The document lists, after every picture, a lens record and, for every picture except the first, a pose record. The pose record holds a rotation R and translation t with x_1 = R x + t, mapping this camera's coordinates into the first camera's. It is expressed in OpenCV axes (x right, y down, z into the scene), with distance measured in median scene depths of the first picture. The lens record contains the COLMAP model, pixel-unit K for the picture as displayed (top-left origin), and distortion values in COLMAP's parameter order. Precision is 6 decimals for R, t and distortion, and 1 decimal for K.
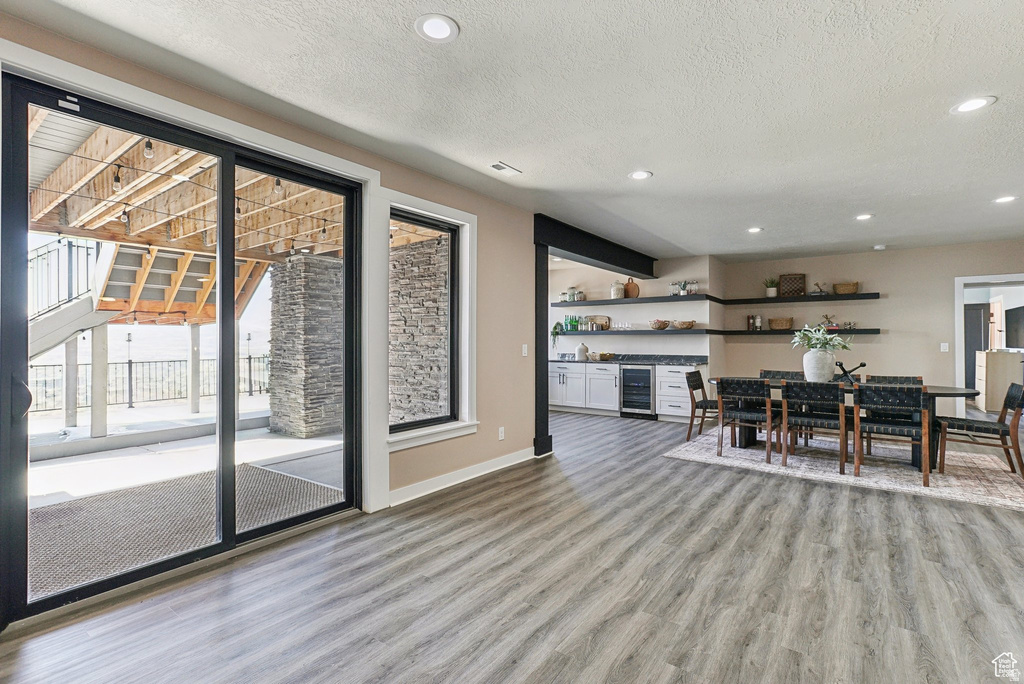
lens RADIAL K [[468.6, 0, 523.1], [0, 468.6, 344.1], [0, 0, 1]] dist [-0.013528, 0.000695]
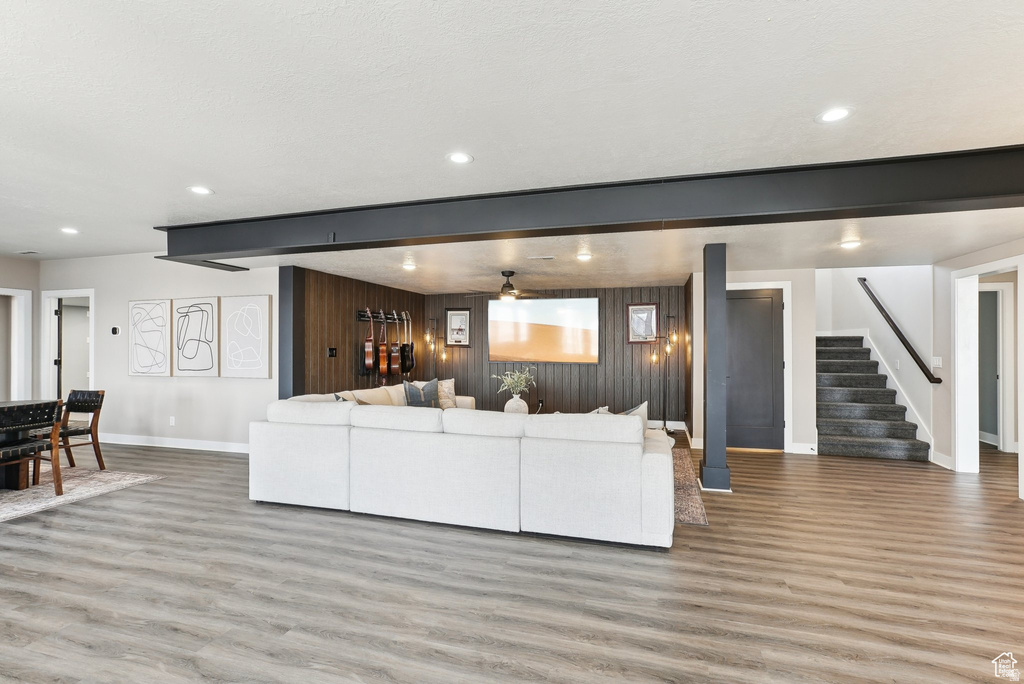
lens RADIAL K [[472.5, 0, 512.7], [0, 472.5, 337.8], [0, 0, 1]] dist [-0.001878, 0.000752]
pose [[-0.335294, 0.010302, 0.942057, -0.253282], [0.009022, 0.999929, -0.007724, -0.016781], [-0.942071, 0.005910, -0.335363, 0.204114]]
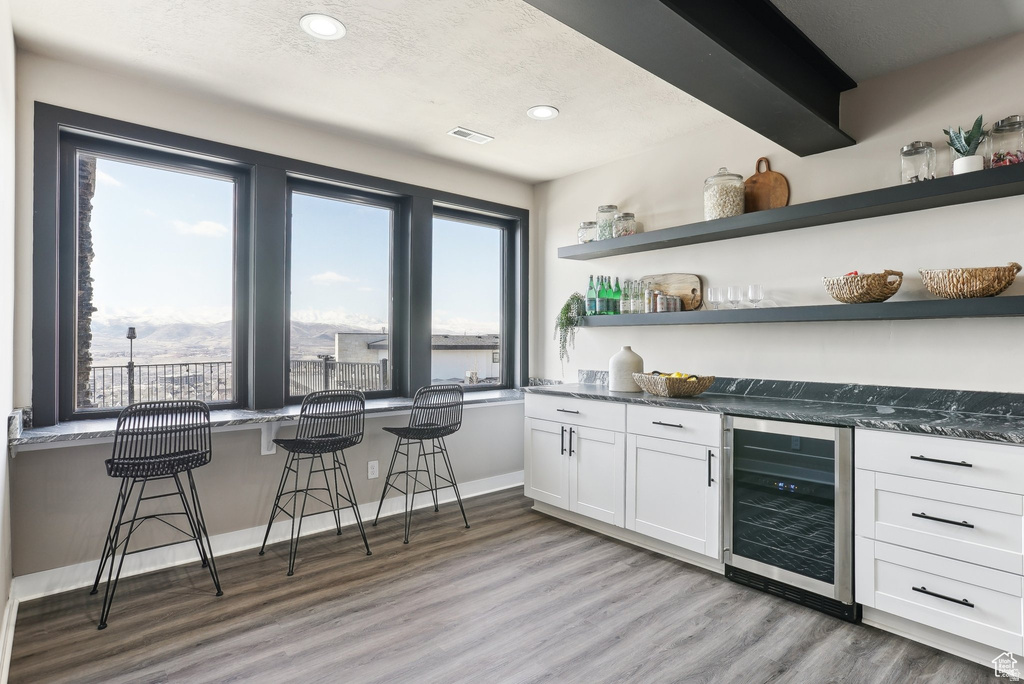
lens RADIAL K [[529.3, 0, 516.5], [0, 529.3, 340.9], [0, 0, 1]] dist [-0.022479, 0.000888]
pose [[0.975177, 0.005367, -0.221363, 0.147604], [-0.007258, 0.999944, -0.007732, -0.002367], [0.221309, 0.009147, 0.975161, 0.621036]]
